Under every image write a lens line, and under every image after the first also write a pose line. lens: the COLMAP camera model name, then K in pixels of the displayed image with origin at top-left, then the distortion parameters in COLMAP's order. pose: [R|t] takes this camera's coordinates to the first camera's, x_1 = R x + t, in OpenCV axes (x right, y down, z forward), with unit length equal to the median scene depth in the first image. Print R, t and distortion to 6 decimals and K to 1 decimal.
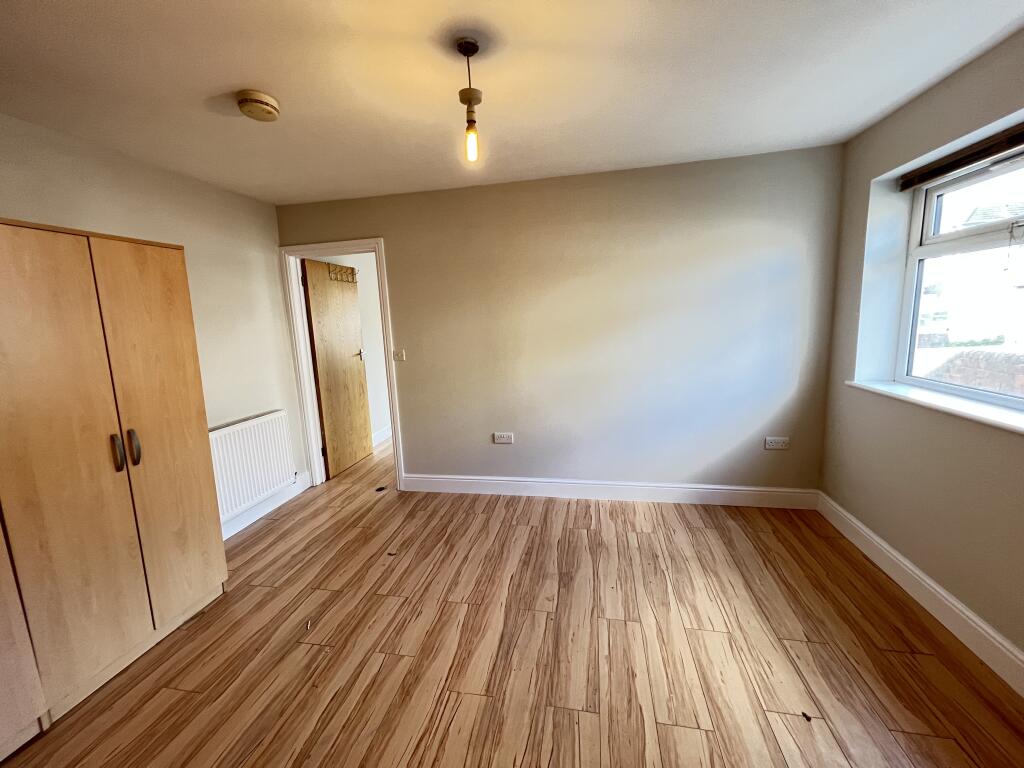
lens RADIAL K [[412.4, 0, 511.6], [0, 412.4, 381.0], [0, 0, 1]] dist [0.000068, -0.000063]
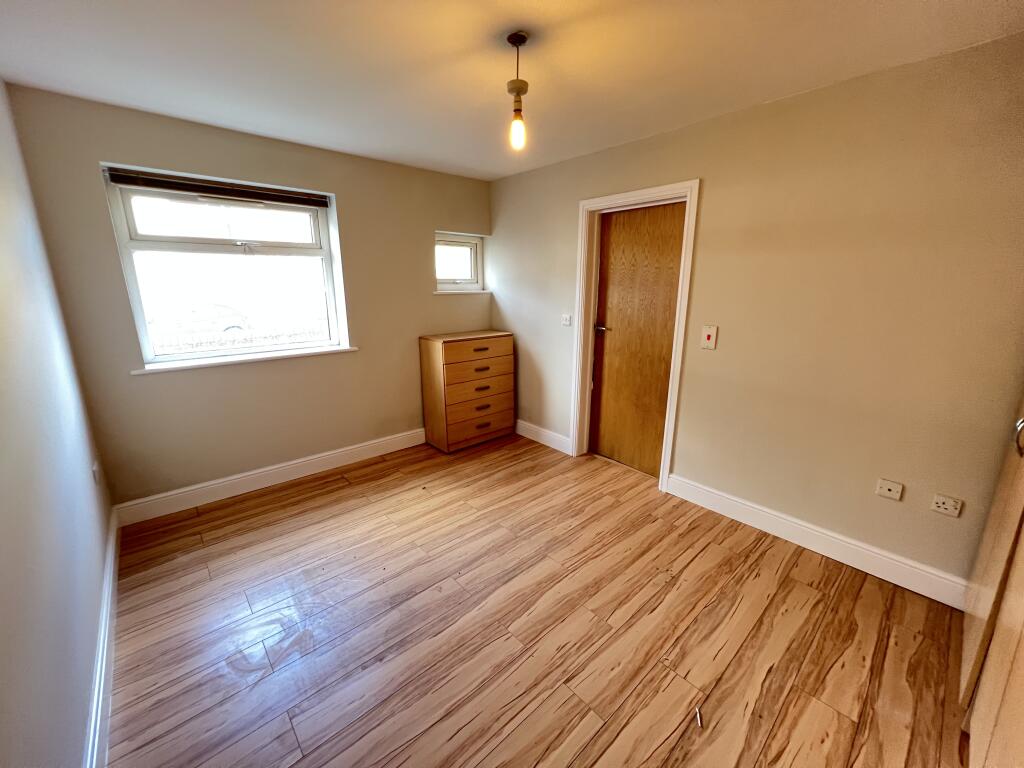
lens RADIAL K [[412.4, 0, 511.6], [0, 412.4, 381.0], [0, 0, 1]] dist [0.000068, -0.000063]
pose [[-0.799263, -0.101141, 0.592410, -0.651186], [0.124519, 0.936477, 0.327881, -0.256647], [-0.587940, 0.335829, -0.735897, 1.661867]]
